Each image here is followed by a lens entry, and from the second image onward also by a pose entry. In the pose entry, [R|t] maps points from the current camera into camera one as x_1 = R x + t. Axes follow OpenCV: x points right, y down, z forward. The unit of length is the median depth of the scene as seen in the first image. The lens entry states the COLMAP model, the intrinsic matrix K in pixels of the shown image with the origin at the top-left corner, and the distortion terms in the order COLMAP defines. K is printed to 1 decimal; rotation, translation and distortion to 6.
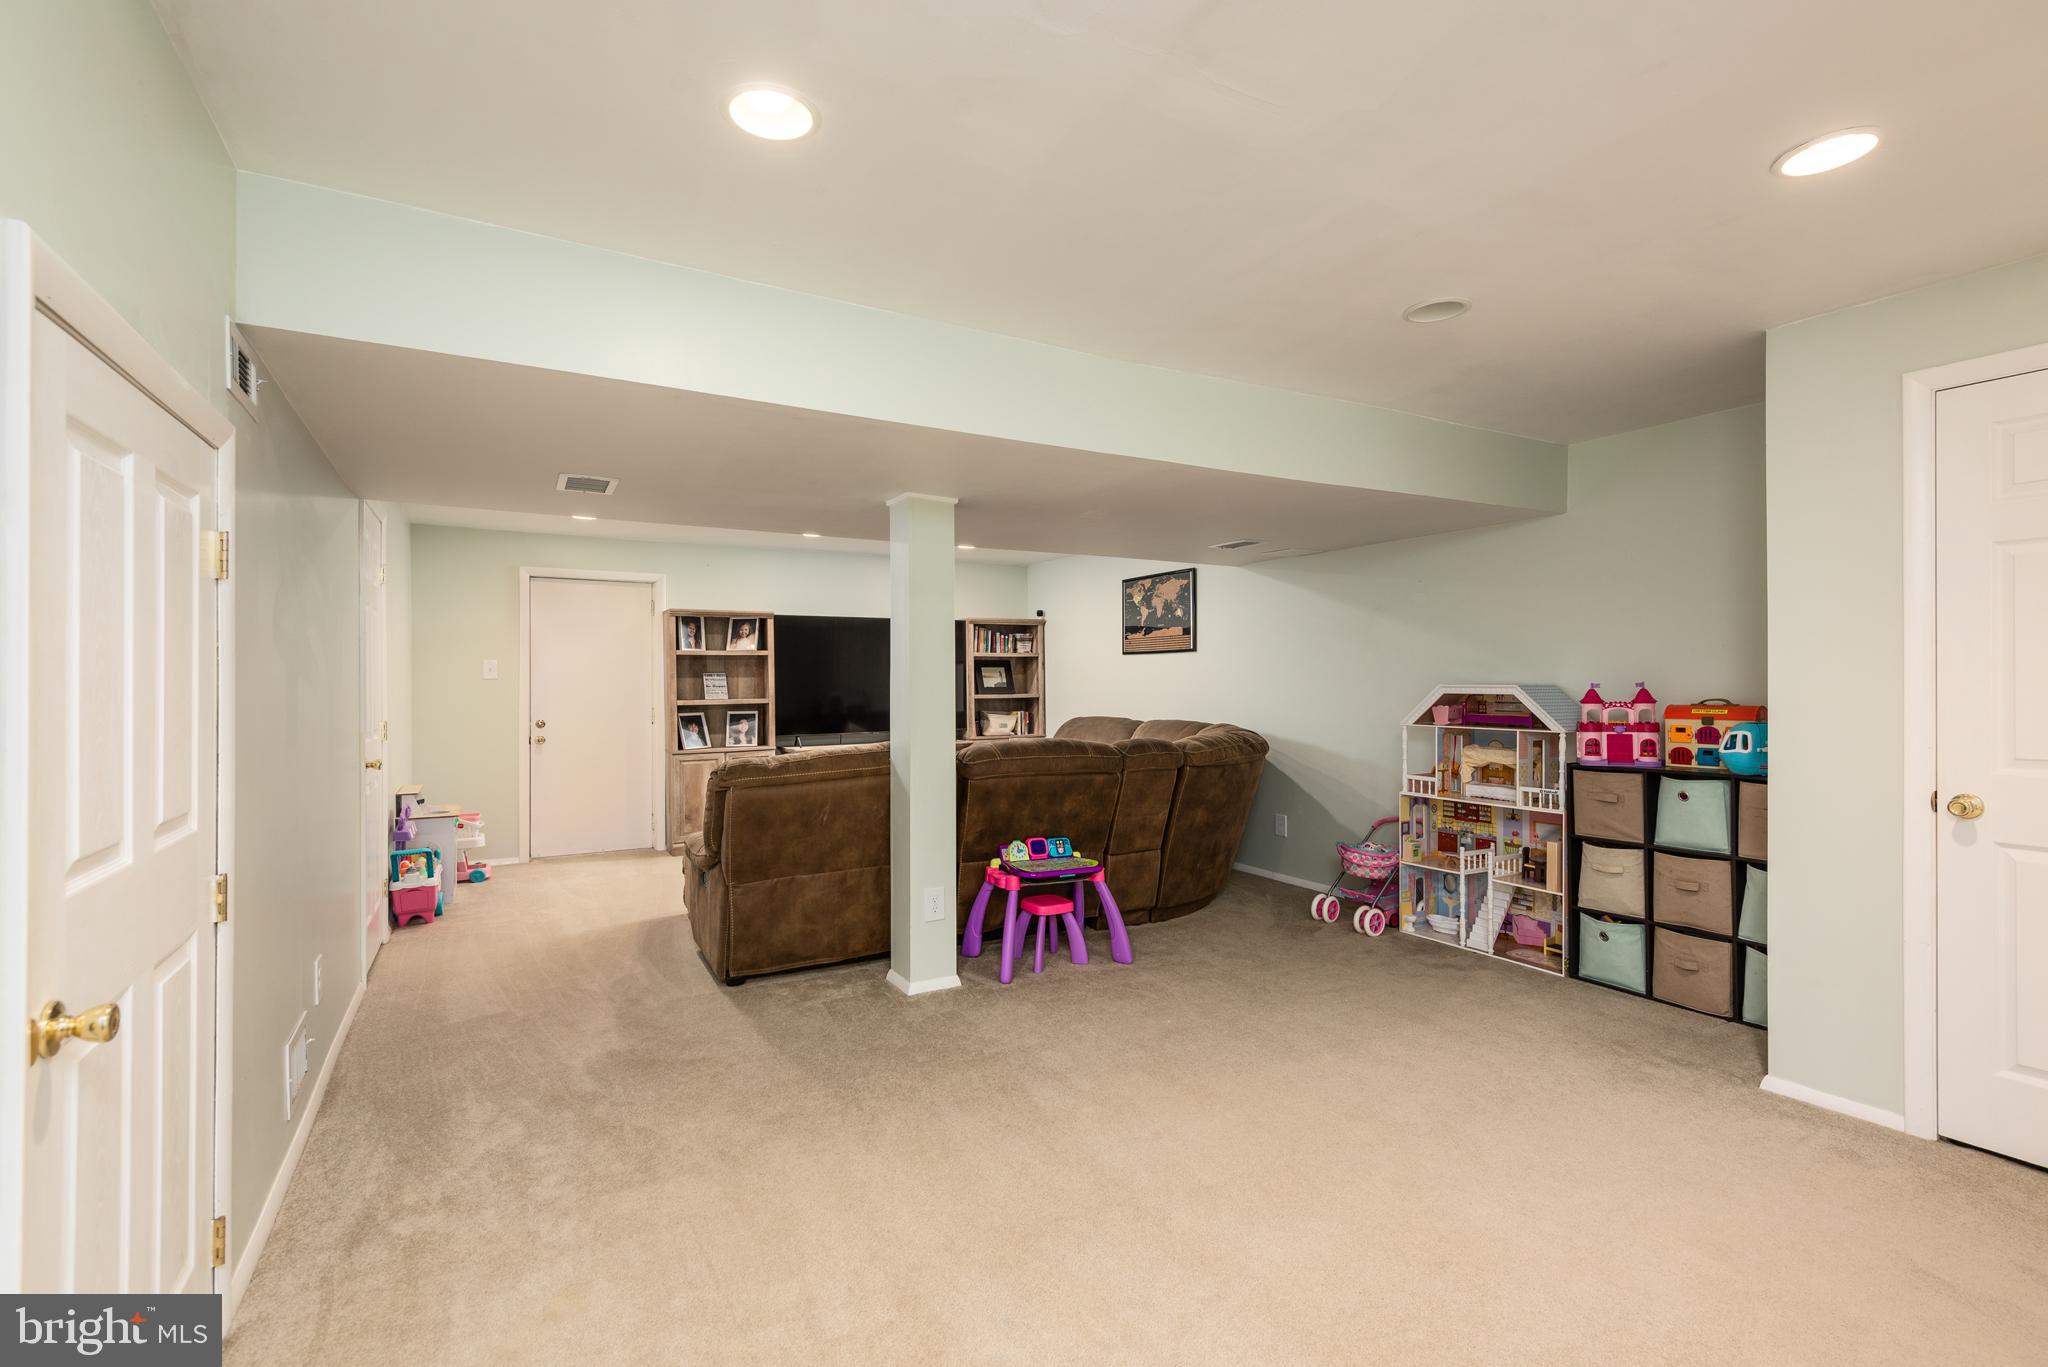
lens RADIAL K [[931.9, 0, 1027.9], [0, 931.9, 679.7], [0, 0, 1]] dist [0.013196, -0.000550]
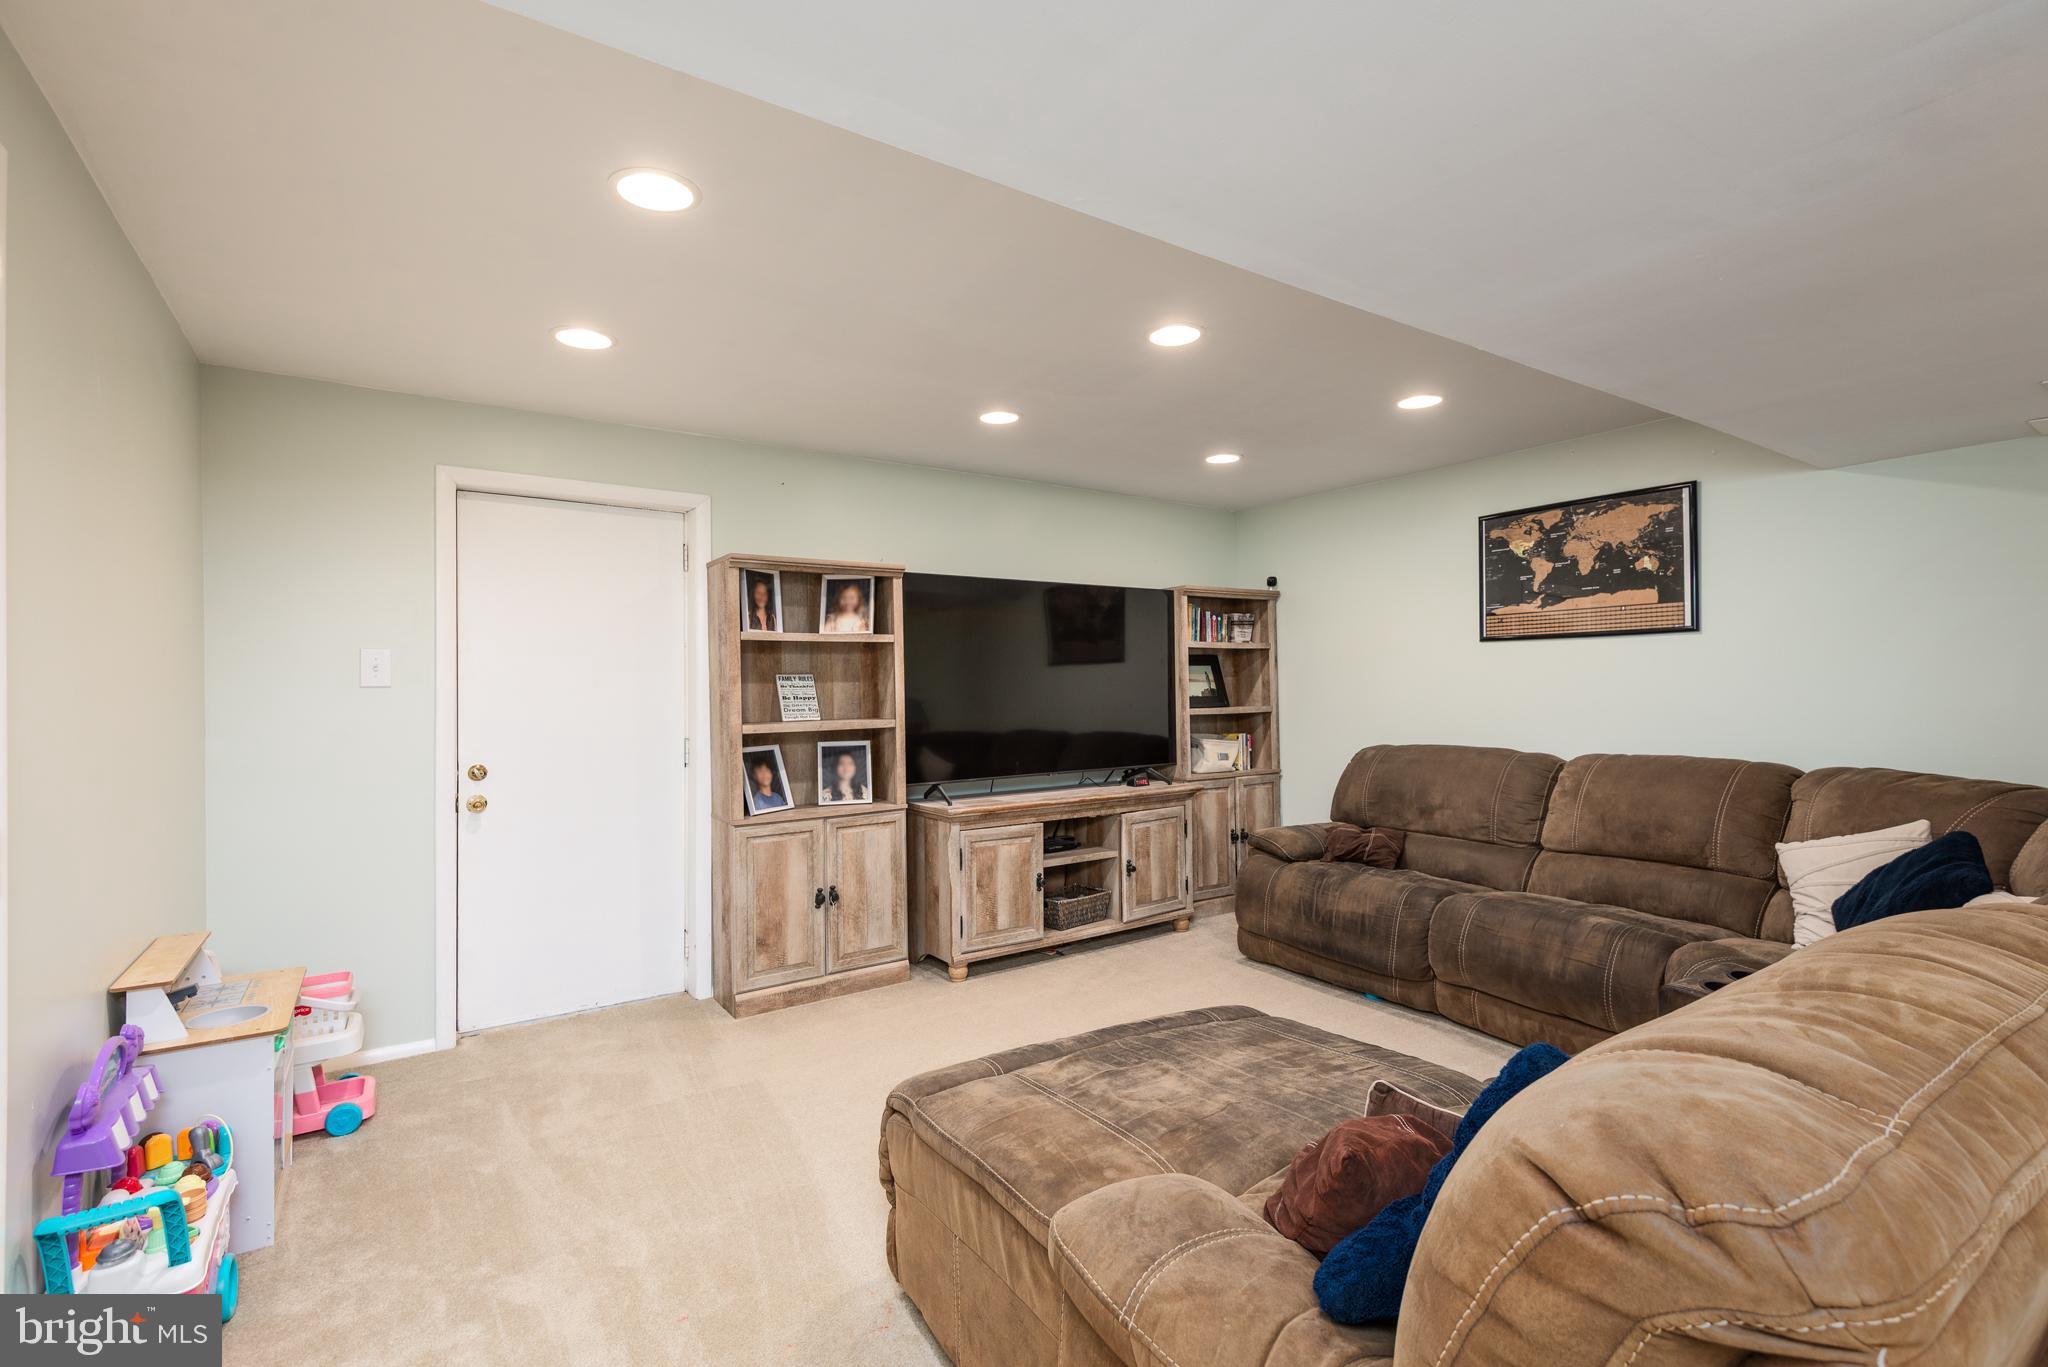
lens RADIAL K [[931.9, 0, 1017.0], [0, 931.9, 677.2], [0, 0, 1]] dist [0.013196, -0.000550]
pose [[0.997608, -0.003900, 0.069008, -0.253434], [0.004543, 0.999948, -0.009162, 0.000371], [-0.068969, 0.009454, 0.997574, 0.451485]]
